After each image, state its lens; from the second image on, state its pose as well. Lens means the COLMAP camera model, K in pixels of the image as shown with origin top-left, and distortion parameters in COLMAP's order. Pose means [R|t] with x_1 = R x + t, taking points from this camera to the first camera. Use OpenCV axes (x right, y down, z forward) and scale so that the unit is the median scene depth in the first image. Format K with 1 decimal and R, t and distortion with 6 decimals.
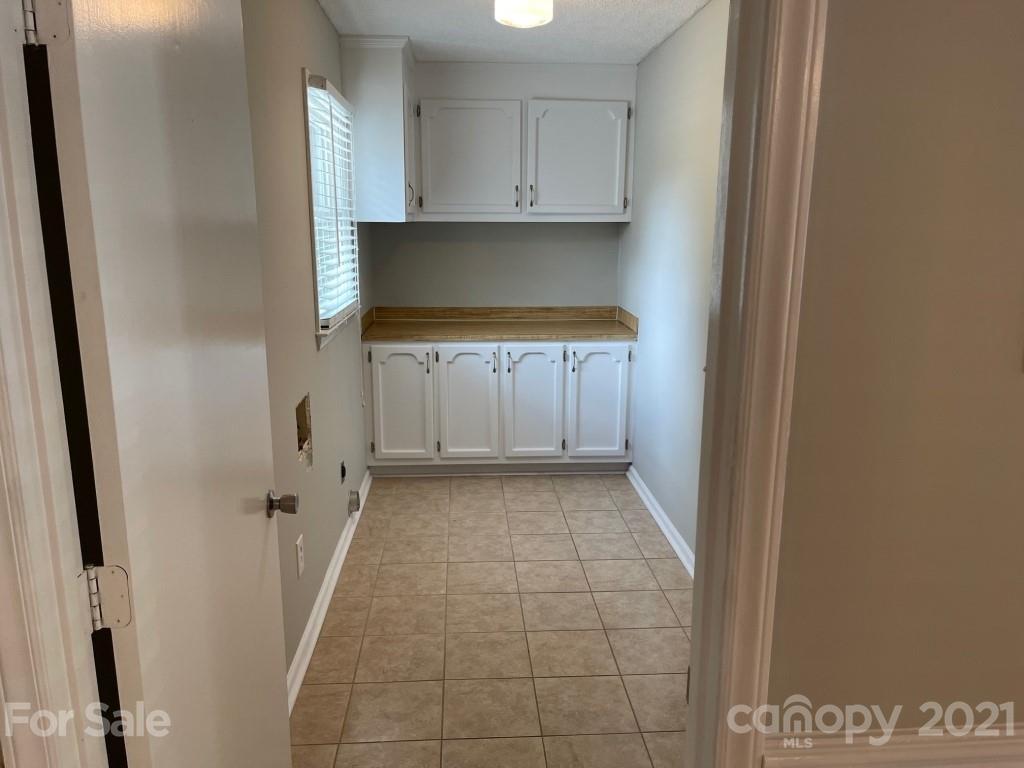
lens RADIAL K [[773.6, 0, 513.7], [0, 773.6, 379.1], [0, 0, 1]] dist [0.068548, -0.081365]
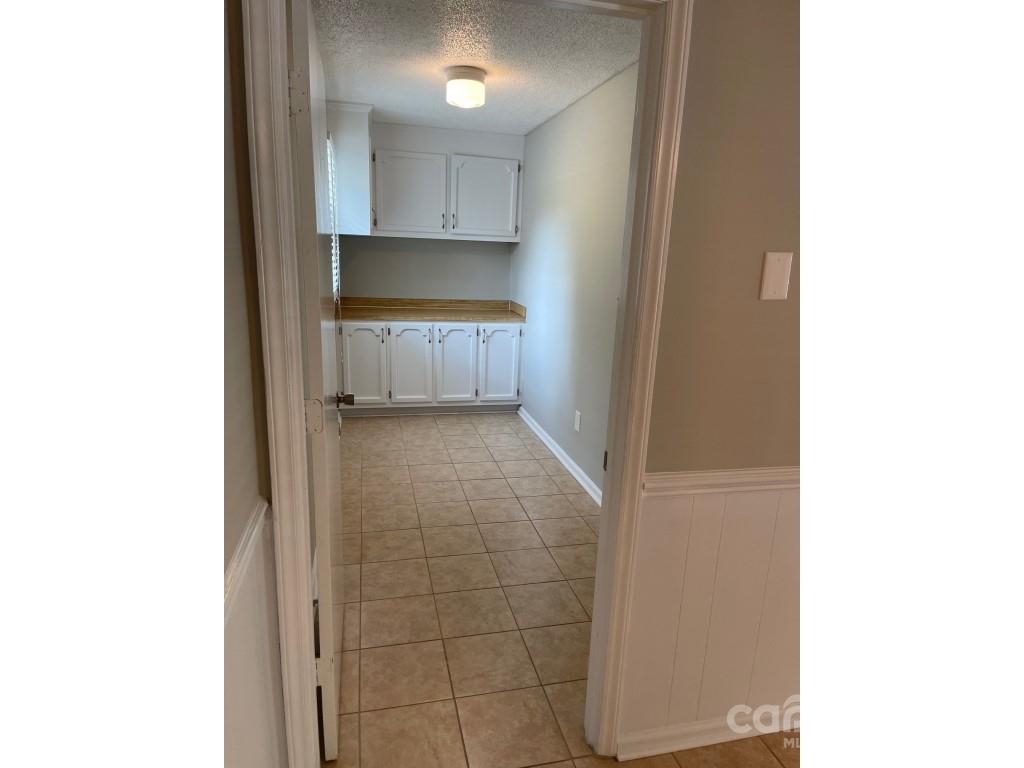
lens RADIAL K [[594.7, 0, 507.9], [0, 594.7, 387.9], [0, 0, 1]] dist [0.048158, -0.002713]
pose [[0.983349, -0.006928, 0.181593, -0.085964], [0.001954, 0.999618, 0.027552, 0.046482], [-0.181714, -0.026739, 0.982988, -0.130697]]
